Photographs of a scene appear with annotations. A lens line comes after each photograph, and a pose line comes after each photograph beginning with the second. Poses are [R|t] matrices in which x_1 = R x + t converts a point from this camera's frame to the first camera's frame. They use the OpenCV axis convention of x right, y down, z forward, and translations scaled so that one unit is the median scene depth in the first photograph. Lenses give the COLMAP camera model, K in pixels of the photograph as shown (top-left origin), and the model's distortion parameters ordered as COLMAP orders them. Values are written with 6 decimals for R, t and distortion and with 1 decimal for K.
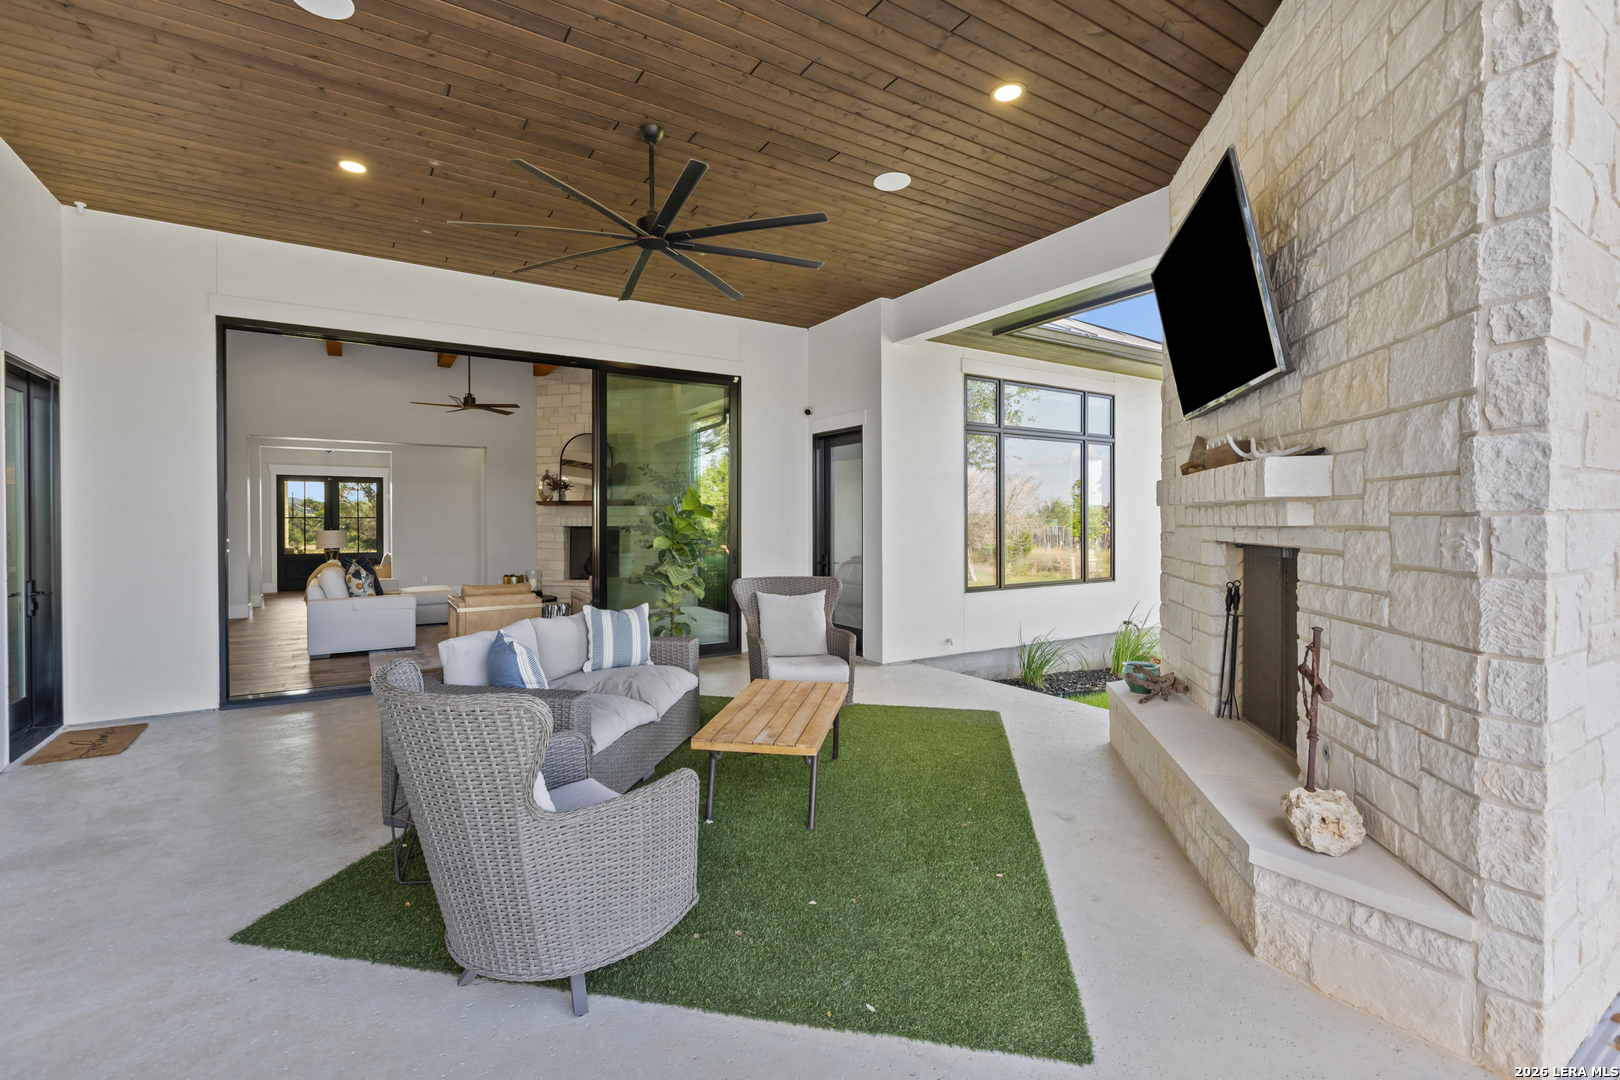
lens RADIAL K [[726.4, 0, 803.8], [0, 726.4, 517.8], [0, 0, 1]] dist [0.001052, 0.001506]
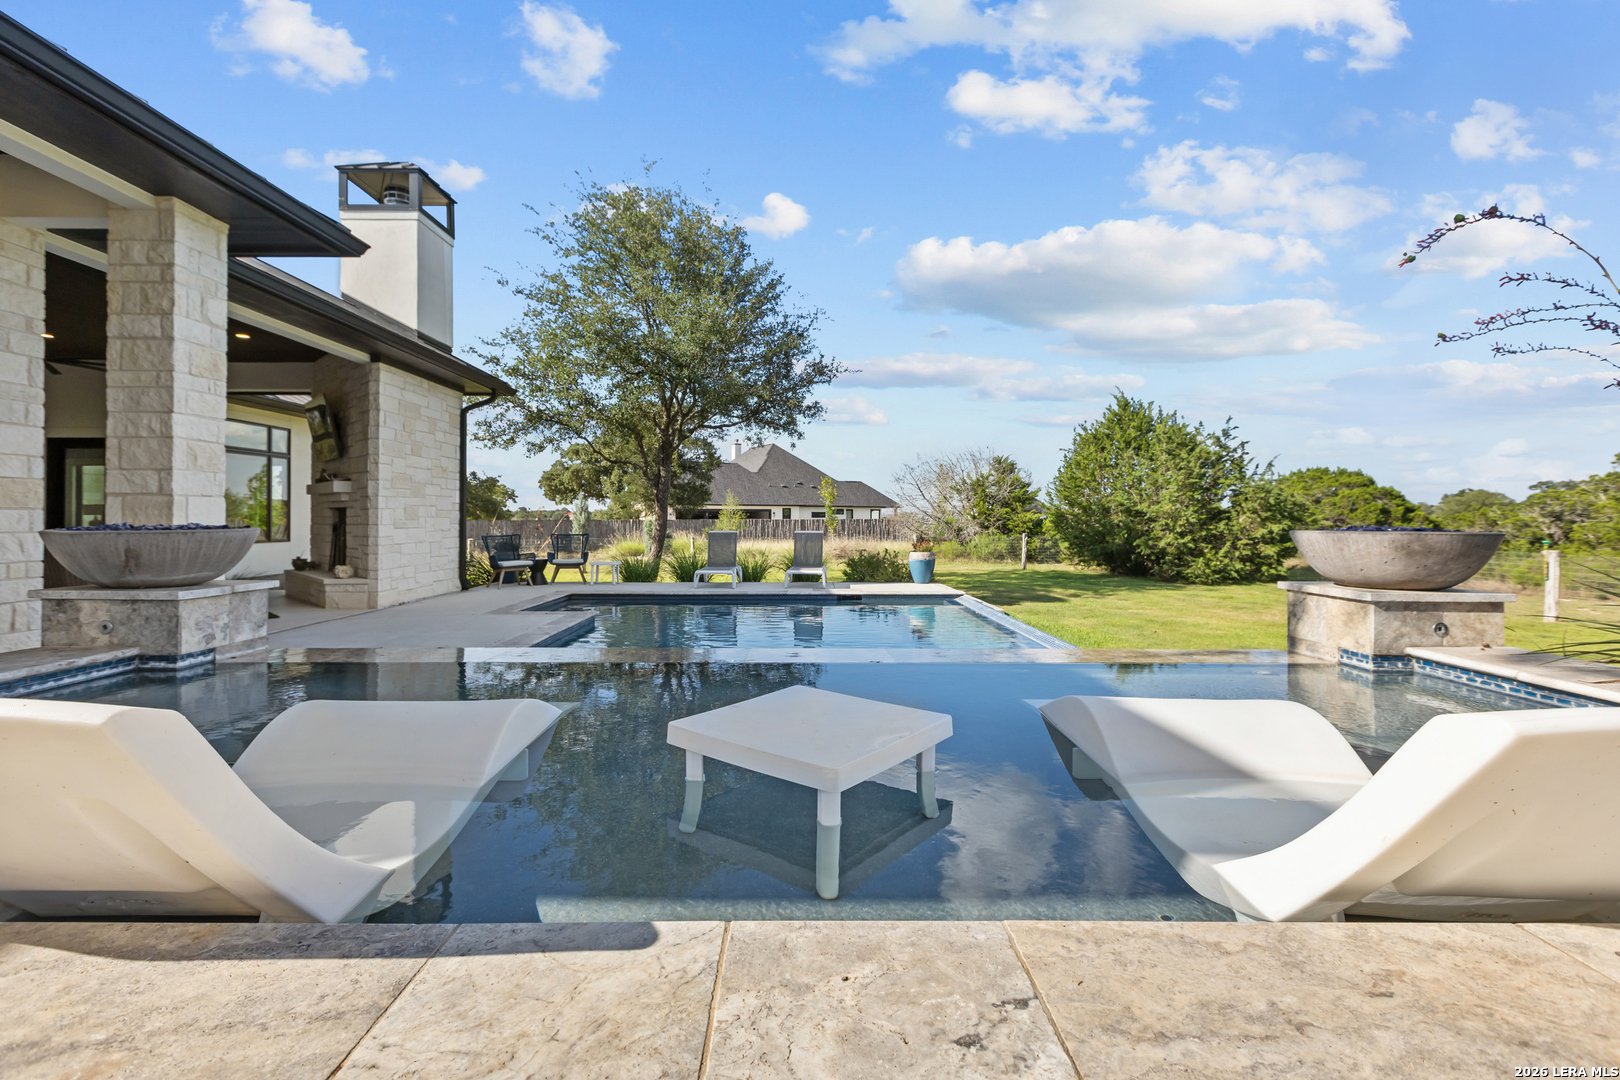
lens RADIAL K [[726.4, 0, 803.8], [0, 726.4, 517.8], [0, 0, 1]] dist [0.001052, 0.001506]
pose [[0.530985, 0.000361, 0.847381, -0.691779], [-0.003420, 0.999993, 0.001717, 0.050412], [-0.847374, -0.003810, 0.530983, -1.695907]]
